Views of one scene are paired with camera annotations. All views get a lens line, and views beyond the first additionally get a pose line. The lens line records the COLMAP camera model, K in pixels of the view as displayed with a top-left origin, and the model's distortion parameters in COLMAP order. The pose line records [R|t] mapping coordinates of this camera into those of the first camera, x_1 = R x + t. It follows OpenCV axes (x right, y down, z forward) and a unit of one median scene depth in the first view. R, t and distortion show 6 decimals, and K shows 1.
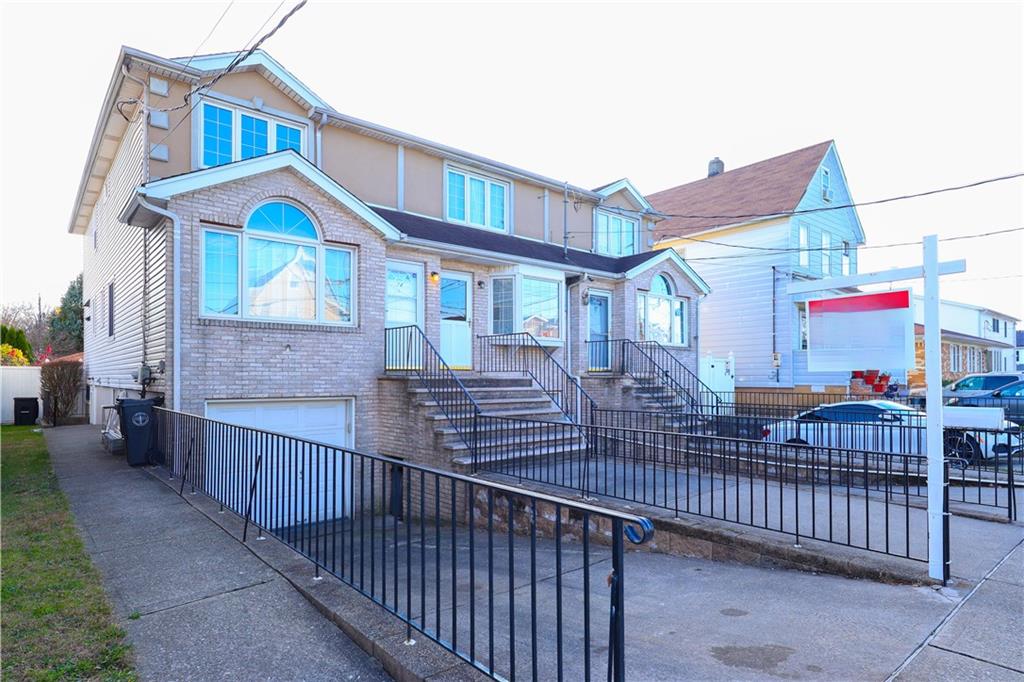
lens RADIAL K [[591.7, 0, 512.3], [0, 591.7, 370.6], [0, 0, 1]] dist [-0.002200, 0.000971]
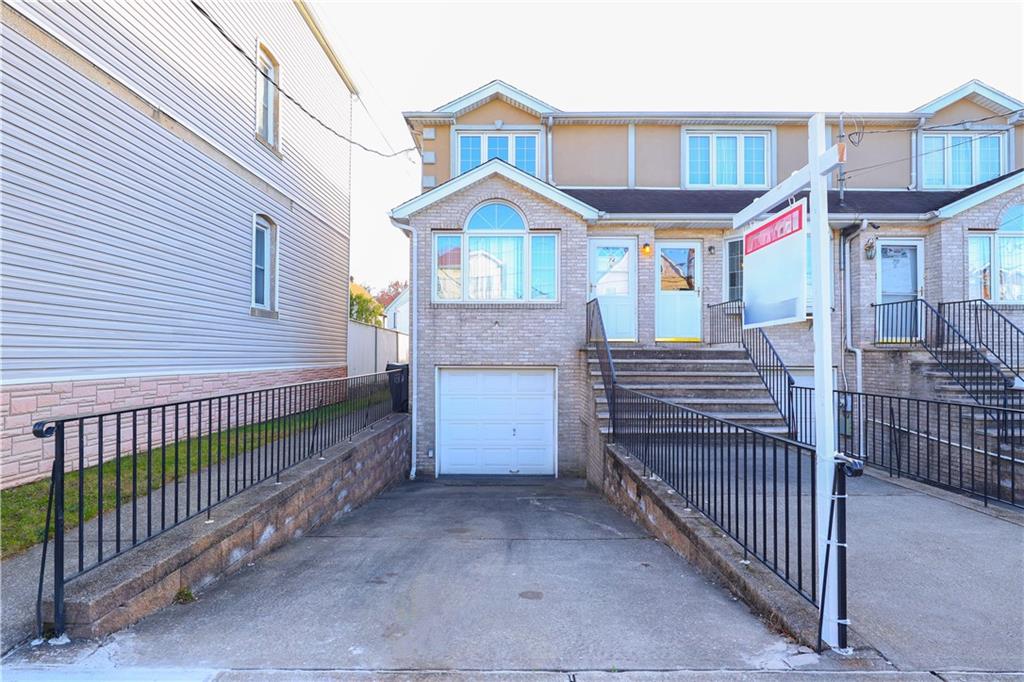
lens RADIAL K [[585.7, 0, 512.0], [0, 585.7, 341.0], [0, 0, 1]] dist [0.000290, -0.000828]
pose [[0.742444, -0.013407, -0.669774, 0.367119], [0.002544, 0.999849, -0.017194, 0.014007], [0.669903, 0.011062, 0.742366, 0.119576]]
